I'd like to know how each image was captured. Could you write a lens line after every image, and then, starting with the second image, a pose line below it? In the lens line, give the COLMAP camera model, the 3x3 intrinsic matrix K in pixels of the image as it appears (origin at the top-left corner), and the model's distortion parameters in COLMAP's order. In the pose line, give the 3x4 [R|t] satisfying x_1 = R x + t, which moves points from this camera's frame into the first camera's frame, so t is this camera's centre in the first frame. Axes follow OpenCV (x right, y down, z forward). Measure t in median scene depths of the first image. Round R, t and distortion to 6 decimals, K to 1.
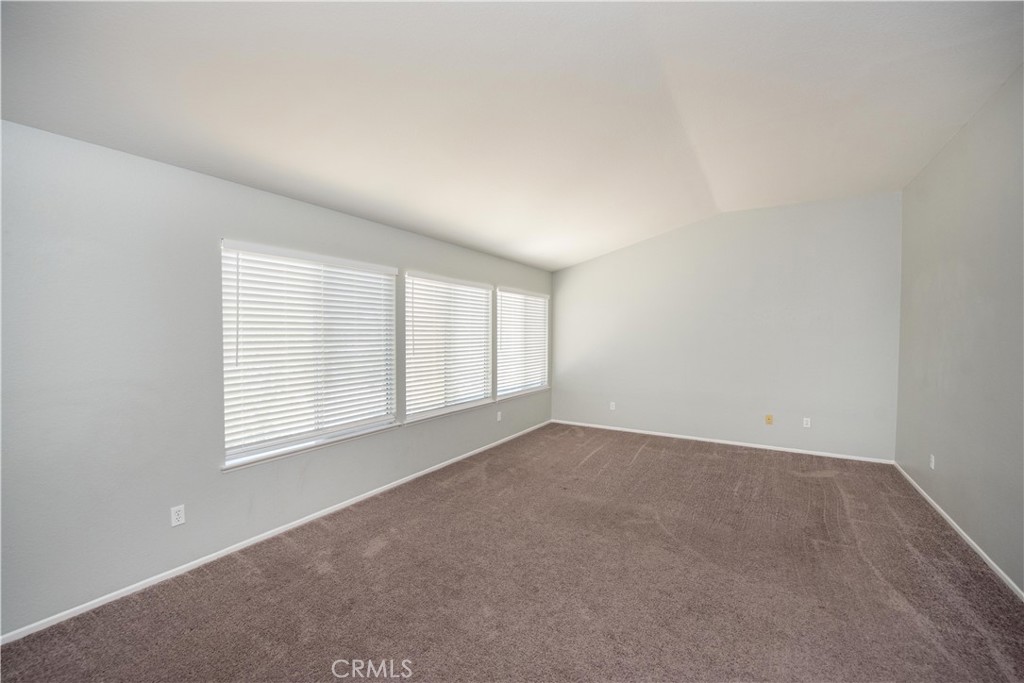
lens RADIAL K [[412.9, 0, 517.4], [0, 412.9, 345.8], [0, 0, 1]] dist [-0.013665, -0.003269]
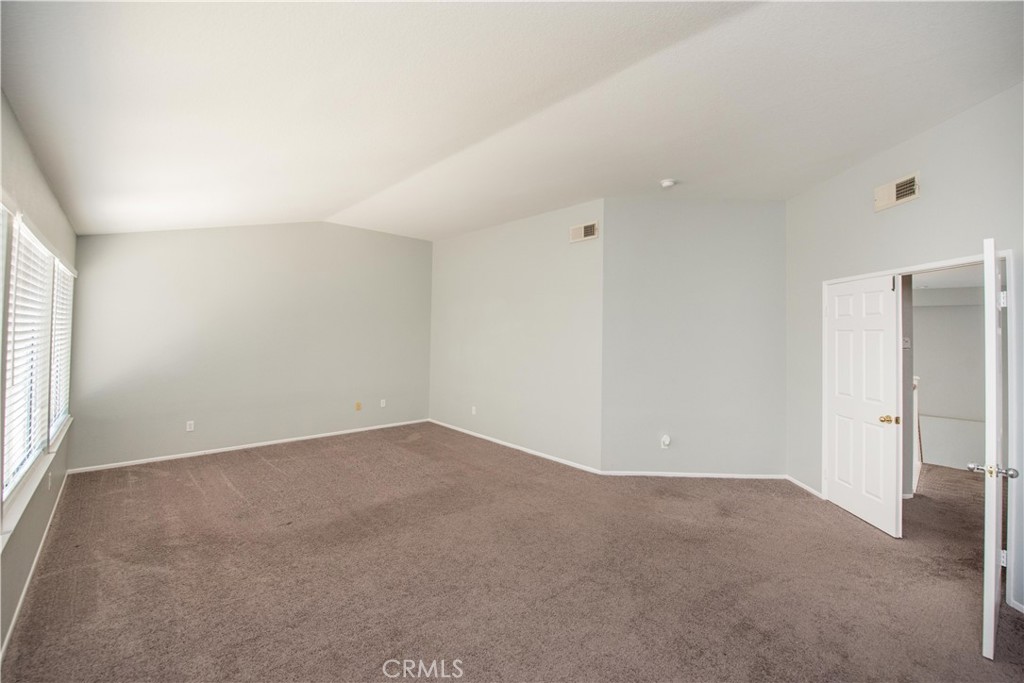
lens RADIAL K [[412.9, 0, 512.4], [0, 412.9, 333.1], [0, 0, 1]] dist [-0.013665, -0.003269]
pose [[0.275178, 0.005787, 0.961376, -0.461573], [0.023213, 0.999650, -0.012662, -0.003391], [-0.961113, 0.025801, 0.274948, 0.303405]]
